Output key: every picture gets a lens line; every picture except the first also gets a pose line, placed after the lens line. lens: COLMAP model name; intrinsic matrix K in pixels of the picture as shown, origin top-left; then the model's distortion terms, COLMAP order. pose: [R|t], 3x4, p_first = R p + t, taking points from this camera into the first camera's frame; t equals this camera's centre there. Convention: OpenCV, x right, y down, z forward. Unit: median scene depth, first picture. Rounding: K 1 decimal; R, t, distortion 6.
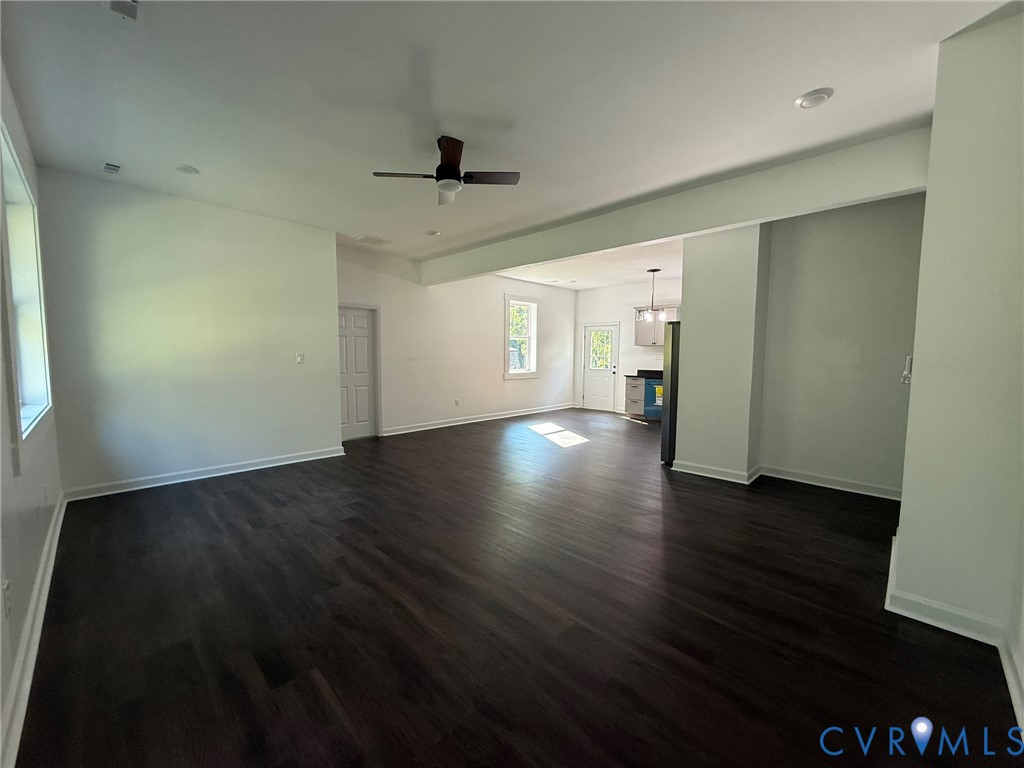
lens RADIAL K [[408.4, 0, 509.7], [0, 408.4, 384.7], [0, 0, 1]] dist [0.001314, -0.000223]
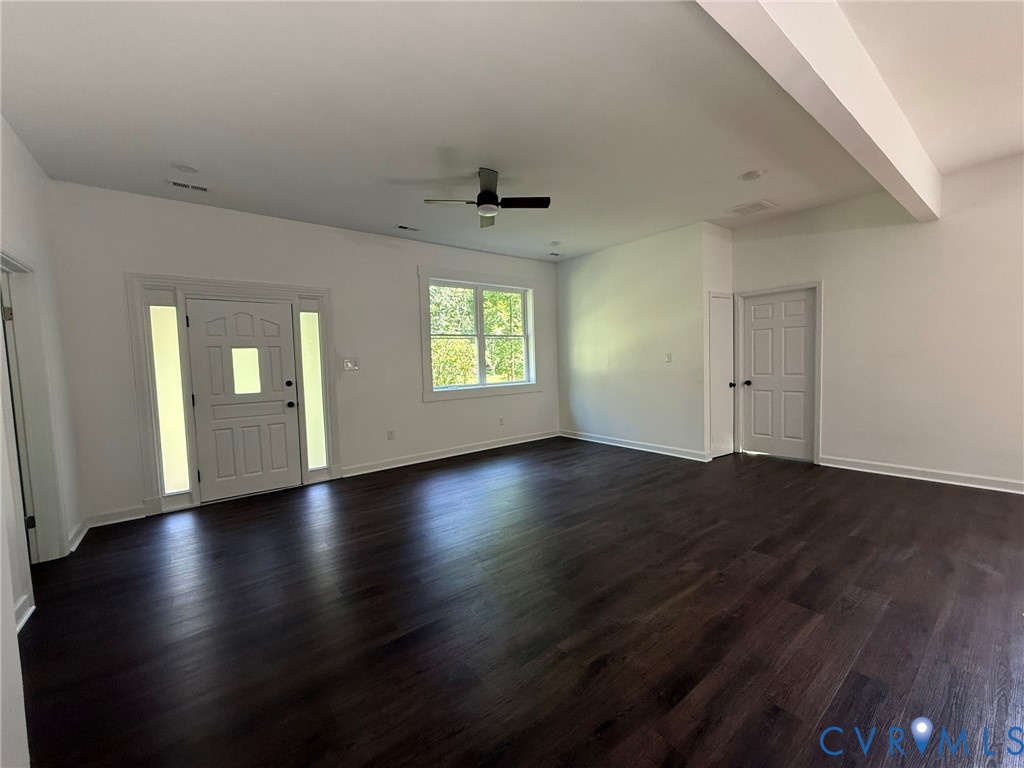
lens RADIAL K [[408.4, 0, 509.7], [0, 408.4, 381.7], [0, 0, 1]] dist [0.001314, -0.000223]
pose [[-0.127336, 0.048983, -0.990649, 0.739432], [-0.045675, 0.997431, 0.055190, -0.051843], [0.990807, 0.052275, -0.124772, 0.900647]]
